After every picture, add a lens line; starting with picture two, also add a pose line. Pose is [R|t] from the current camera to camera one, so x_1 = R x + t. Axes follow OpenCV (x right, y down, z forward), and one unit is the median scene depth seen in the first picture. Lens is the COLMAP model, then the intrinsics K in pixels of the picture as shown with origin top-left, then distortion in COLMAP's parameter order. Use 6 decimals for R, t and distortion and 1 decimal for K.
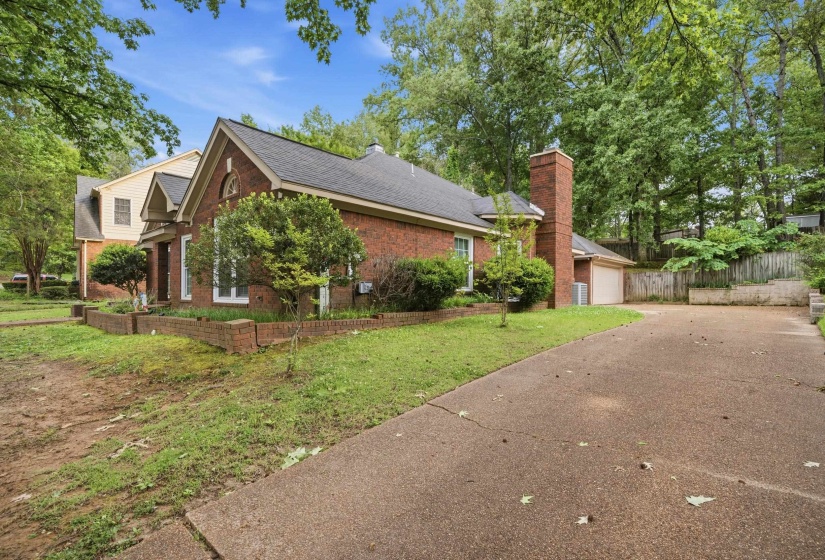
lens RADIAL K [[402.0, 0, 412.5], [0, 402.0, 280.0], [0, 0, 1]] dist [0.001108, 0.000650]
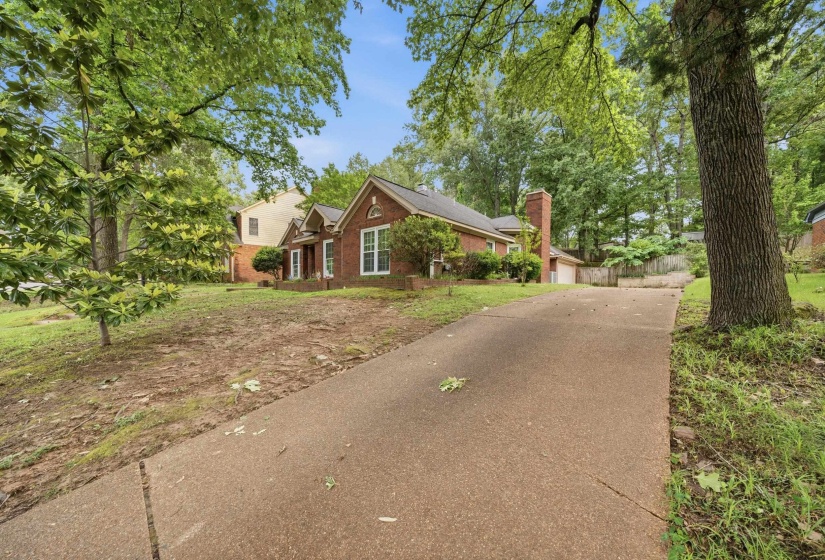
lens RADIAL K [[299.7, 0, 414.2], [0, 299.7, 288.7], [0, 0, 1]] dist [0.000285, 0.000114]
pose [[0.999953, 0.004258, 0.008722, -0.111712], [-0.004508, 0.999572, 0.028904, 0.031869], [-0.008595, -0.028942, 0.999544, -0.155765]]
